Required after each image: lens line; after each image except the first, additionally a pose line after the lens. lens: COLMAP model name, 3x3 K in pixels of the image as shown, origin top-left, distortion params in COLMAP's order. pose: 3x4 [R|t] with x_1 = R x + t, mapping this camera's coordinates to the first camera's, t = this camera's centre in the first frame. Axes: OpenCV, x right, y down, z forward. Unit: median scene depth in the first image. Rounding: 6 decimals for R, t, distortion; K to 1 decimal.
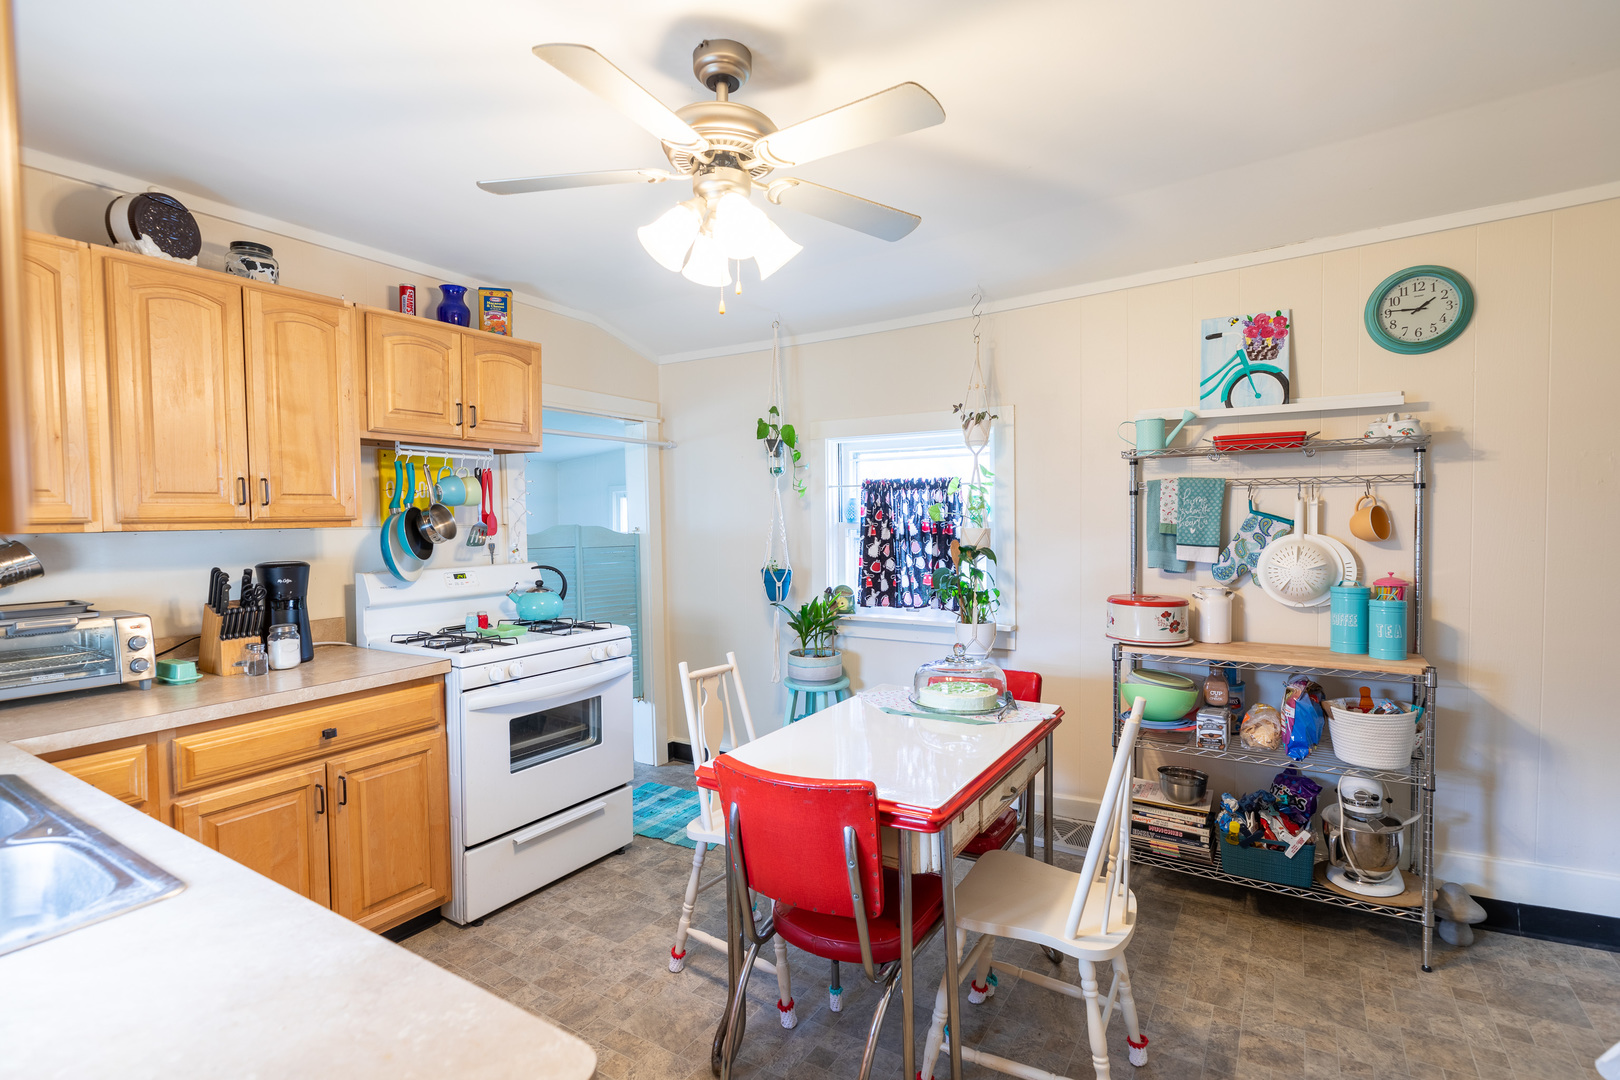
lens RADIAL K [[732.9, 0, 810.0], [0, 732.9, 540.0], [0, 0, 1]] dist [-0.041316, 0.014672]
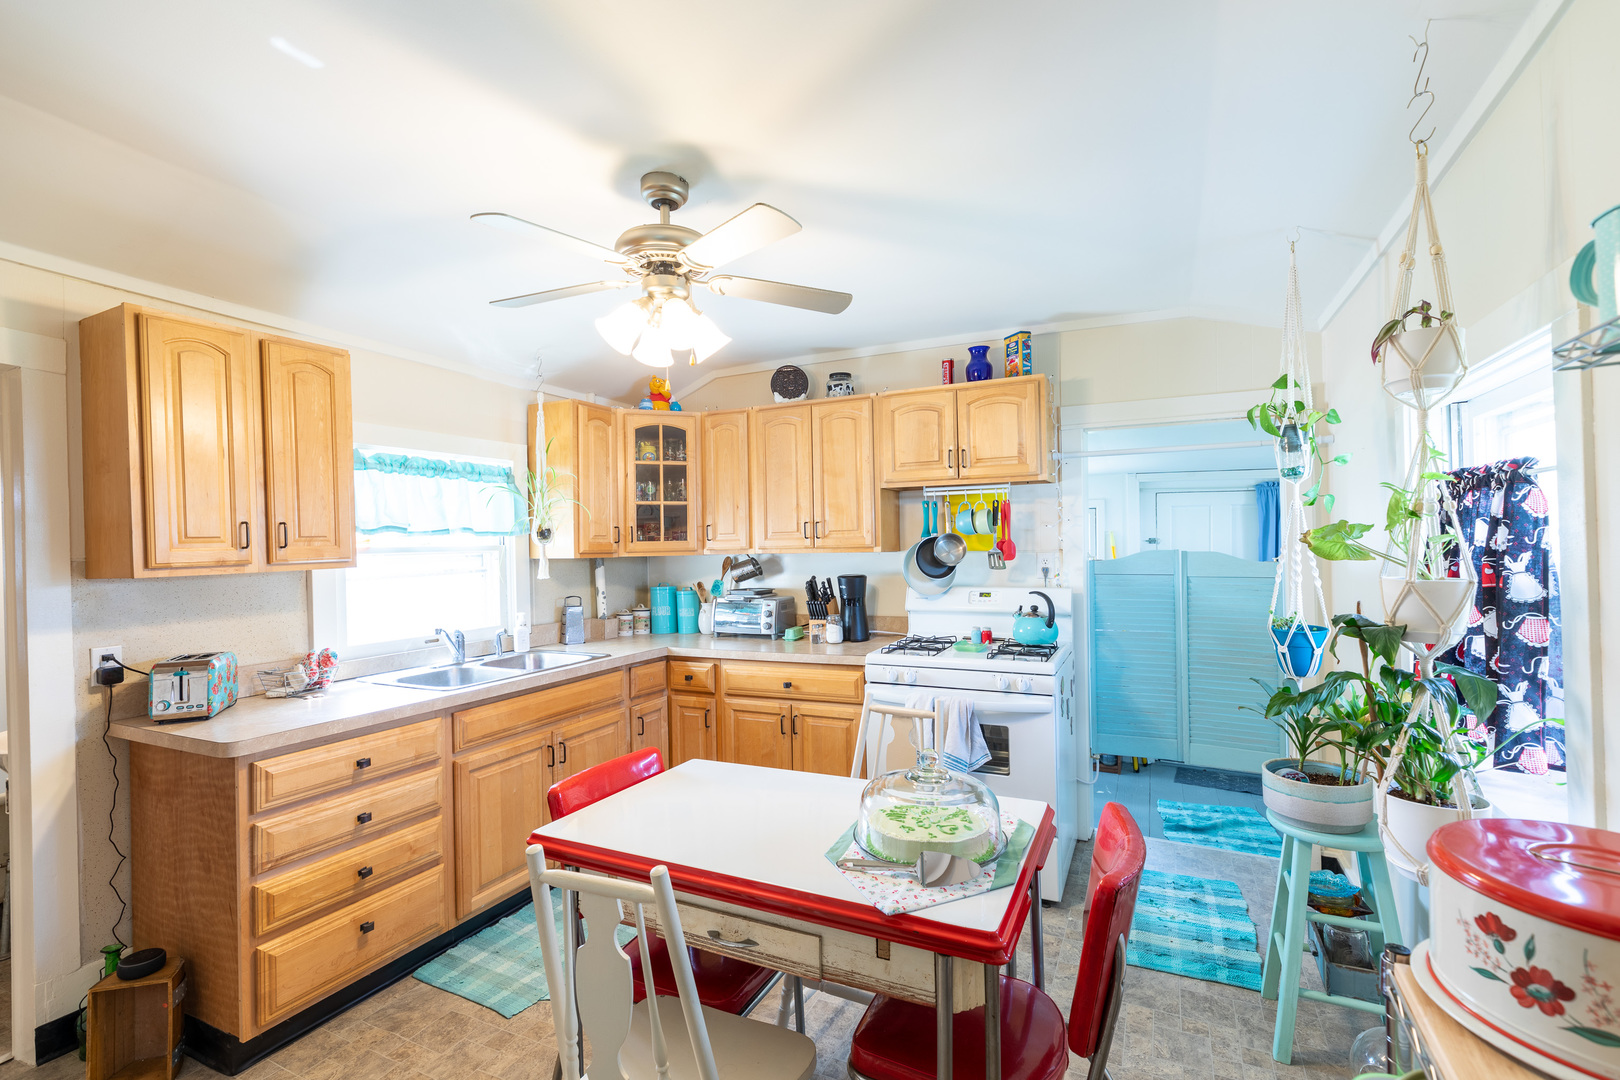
lens RADIAL K [[732.9, 0, 810.0], [0, 732.9, 540.0], [0, 0, 1]] dist [-0.041316, 0.014672]
pose [[0.097546, 0.006870, -0.995207, 0.705601], [-0.011667, 0.999915, 0.005759, -0.044444], [0.995163, 0.011050, 0.097617, 0.671909]]
